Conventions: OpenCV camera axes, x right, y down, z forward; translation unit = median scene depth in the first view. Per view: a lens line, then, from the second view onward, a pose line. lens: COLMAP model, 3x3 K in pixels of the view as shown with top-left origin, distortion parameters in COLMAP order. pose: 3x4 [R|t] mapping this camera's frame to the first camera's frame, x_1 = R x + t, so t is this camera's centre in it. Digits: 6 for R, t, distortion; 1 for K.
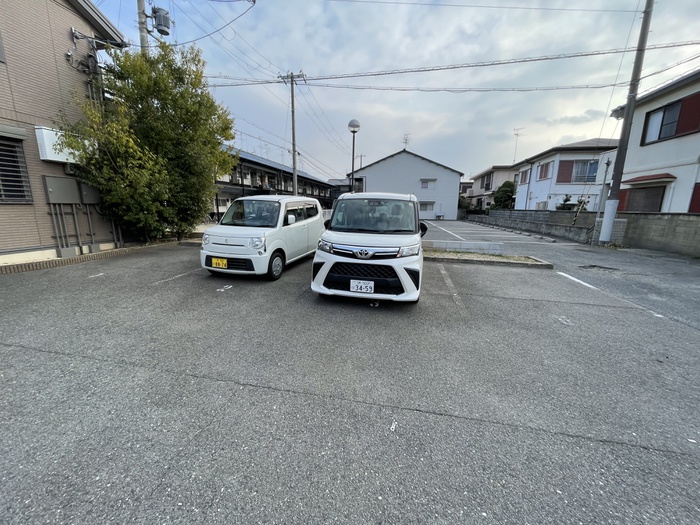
lens RADIAL K [[283.1, 0, 350.2], [0, 283.1, 262.2], [0, 0, 1]] dist [-0.003463, -0.000707]
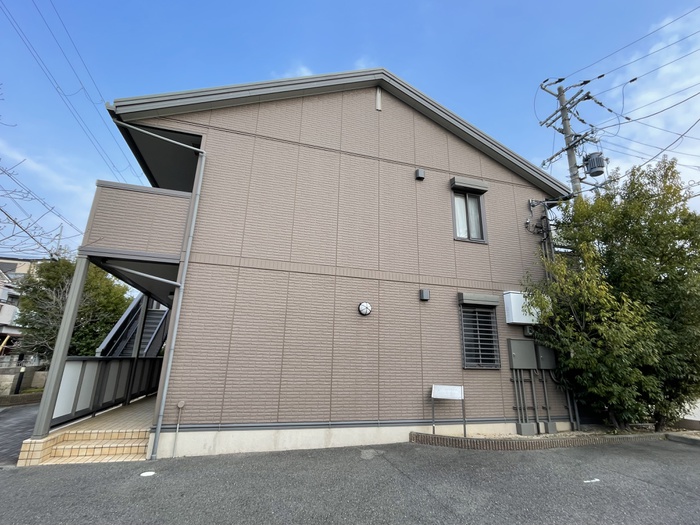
lens RADIAL K [[328.1, 0, 350.1], [0, 328.1, 263.9], [0, 0, 1]] dist [-0.001729, -0.000334]
pose [[0.463241, -0.254029, -0.849045, -0.294037], [-0.184318, 0.909473, -0.372674, -0.021593], [0.866853, 0.329132, 0.374483, 0.023175]]
